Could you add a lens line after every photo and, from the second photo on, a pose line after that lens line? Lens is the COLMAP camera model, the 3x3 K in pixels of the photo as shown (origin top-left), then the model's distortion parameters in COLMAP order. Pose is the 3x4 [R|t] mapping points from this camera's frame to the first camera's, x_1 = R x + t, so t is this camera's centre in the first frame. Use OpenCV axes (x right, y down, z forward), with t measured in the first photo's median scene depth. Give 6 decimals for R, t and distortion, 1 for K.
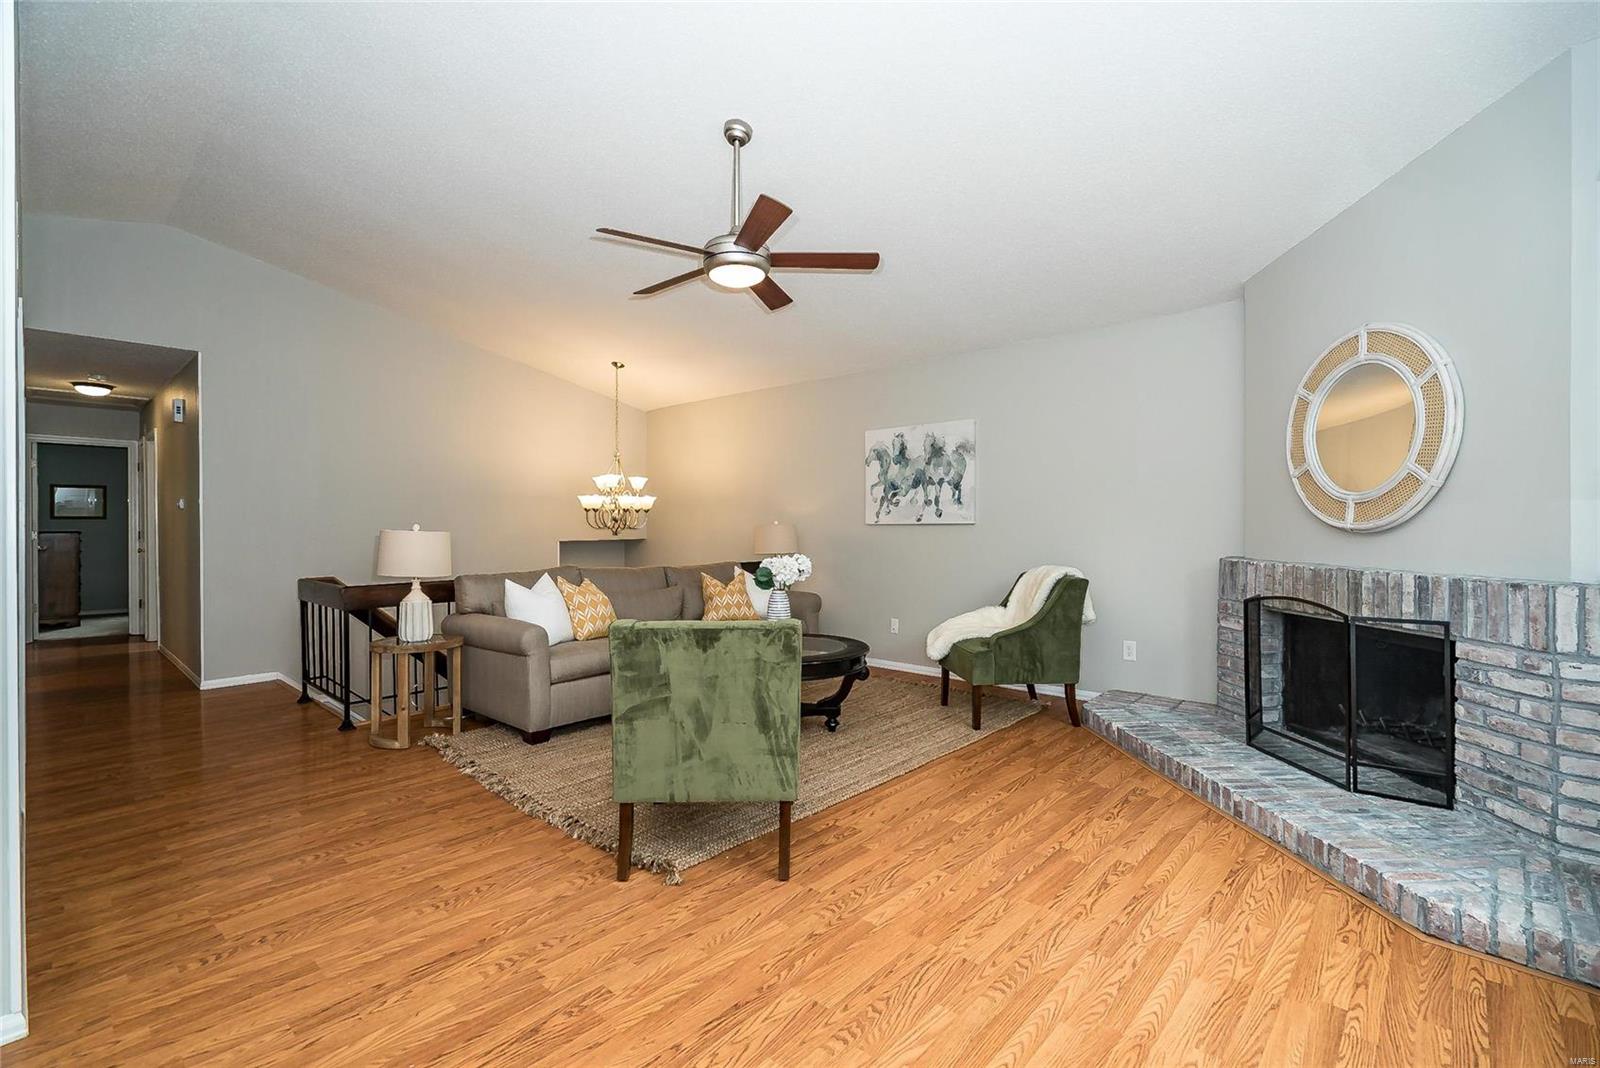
lens RADIAL K [[711.1, 0, 798.3], [0, 711.1, 529.6], [0, 0, 1]] dist [-0.002363, -0.000531]
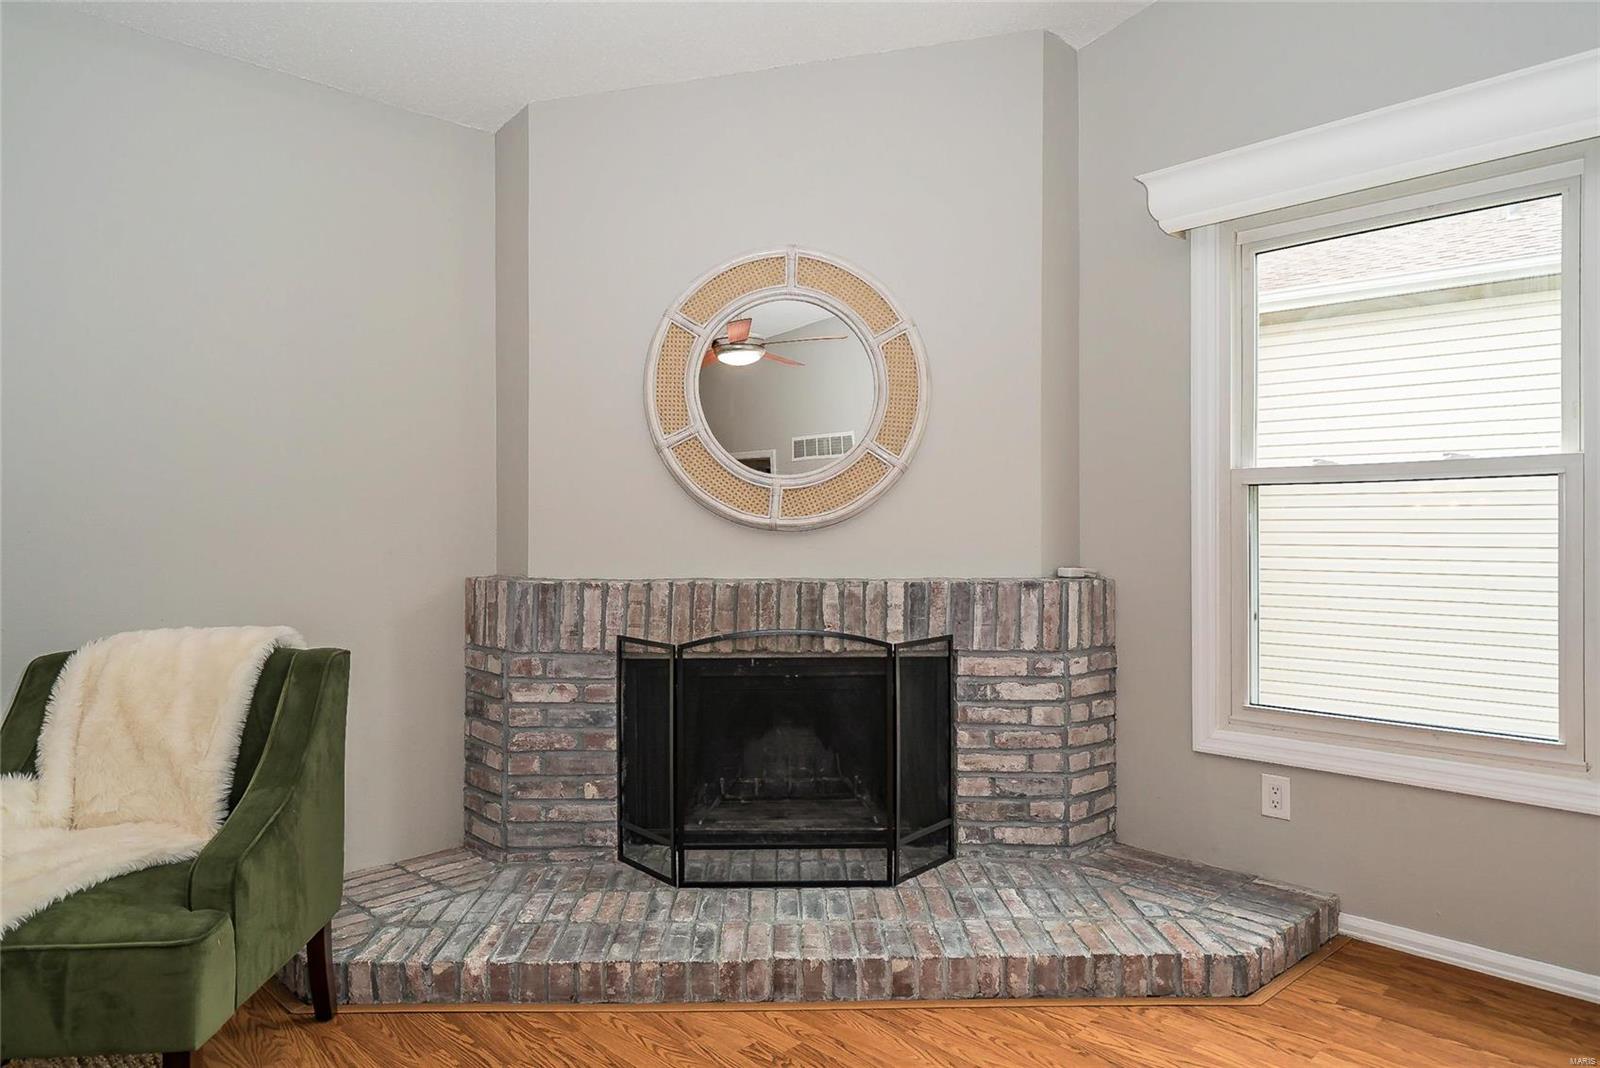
lens RADIAL K [[963.8, 0, 797.7], [0, 963.8, 532.7], [0, 0, 1]] dist [0.002603, -0.000139]
pose [[0.053010, -0.004915, 0.998582, -0.237686], [0.011084, 0.999929, 0.004333, 0.003102], [-0.998532, 0.010839, 0.053061, 1.179026]]
